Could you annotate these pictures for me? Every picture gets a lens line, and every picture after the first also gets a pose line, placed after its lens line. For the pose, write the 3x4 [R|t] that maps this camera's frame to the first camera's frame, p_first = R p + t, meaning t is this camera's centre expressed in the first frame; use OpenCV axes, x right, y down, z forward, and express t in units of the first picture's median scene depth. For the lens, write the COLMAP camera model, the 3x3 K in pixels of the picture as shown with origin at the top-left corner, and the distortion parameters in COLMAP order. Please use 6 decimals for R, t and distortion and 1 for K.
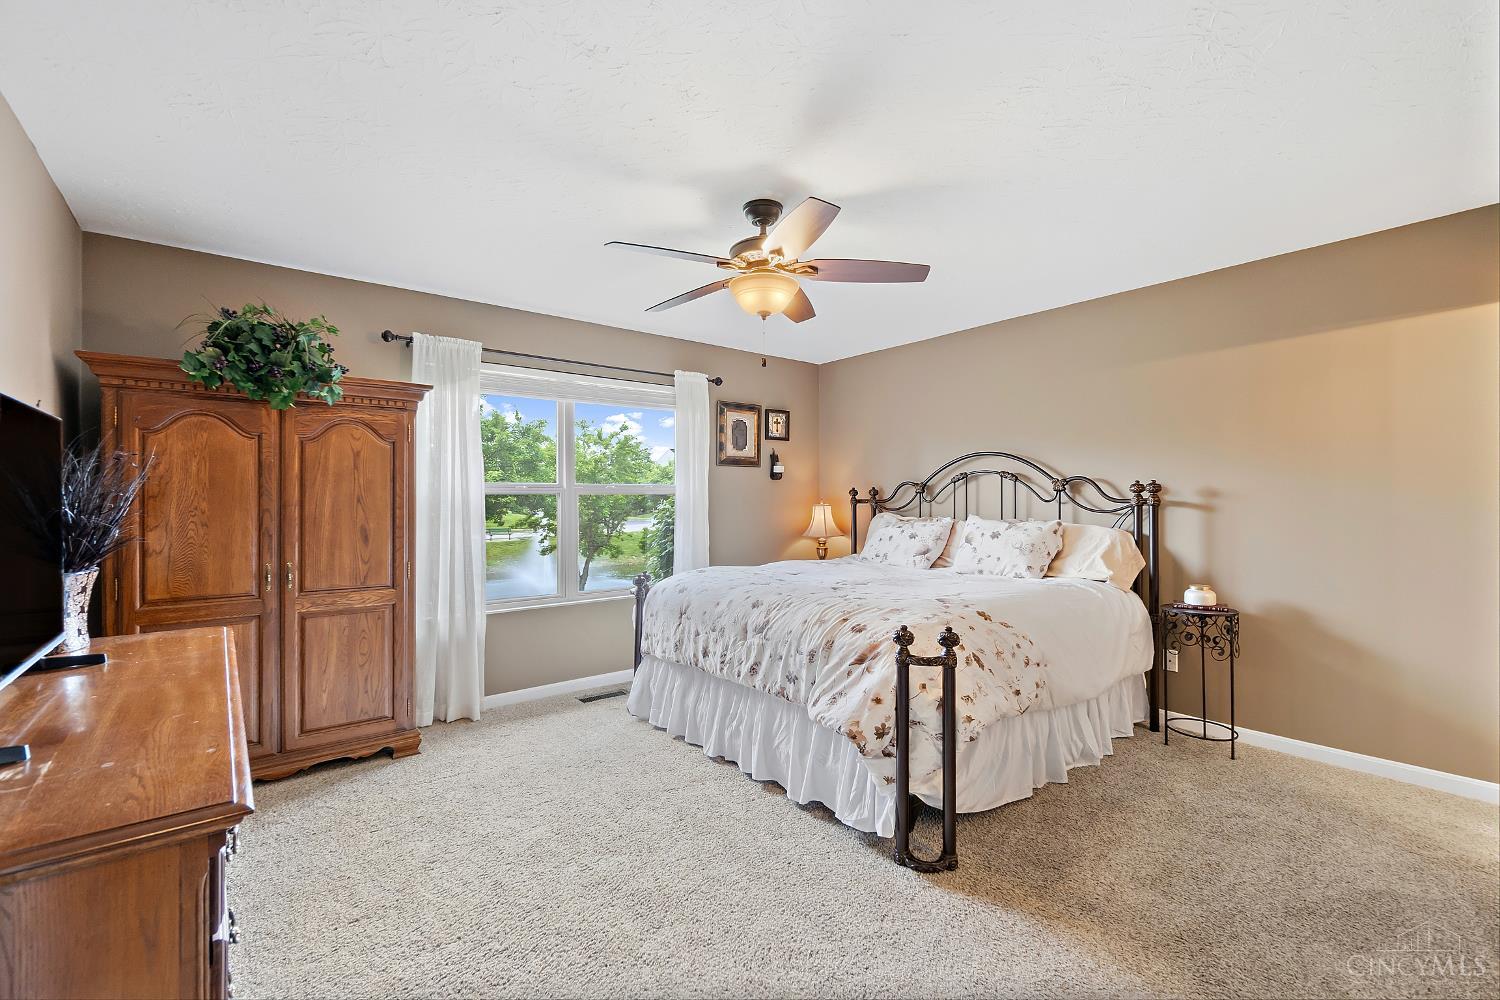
lens RADIAL K [[648.6, 0, 742.3], [0, 648.6, 500.1], [0, 0, 1]] dist [-0.002998, 0.000355]
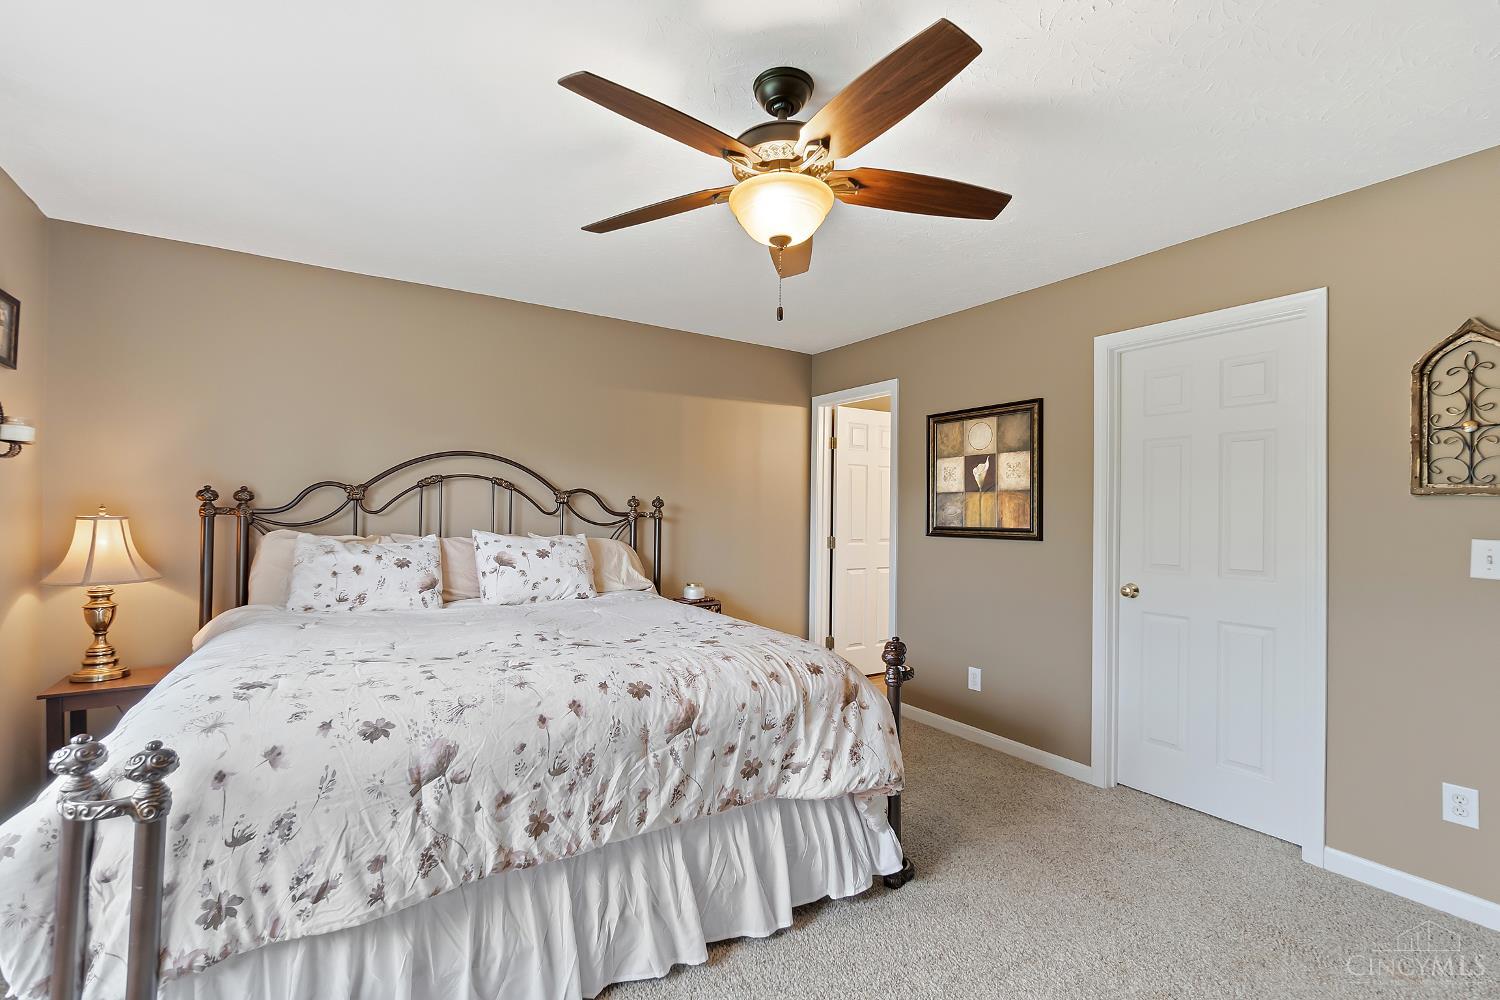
lens RADIAL K [[648.6, 0, 743.9], [0, 648.6, 504.6], [0, 0, 1]] dist [-0.002998, 0.000355]
pose [[0.091148, 0.014390, 0.995733, -0.501695], [-0.013247, 0.999825, -0.013237, -0.003585], [-0.995749, -0.011984, 0.091322, 0.751407]]
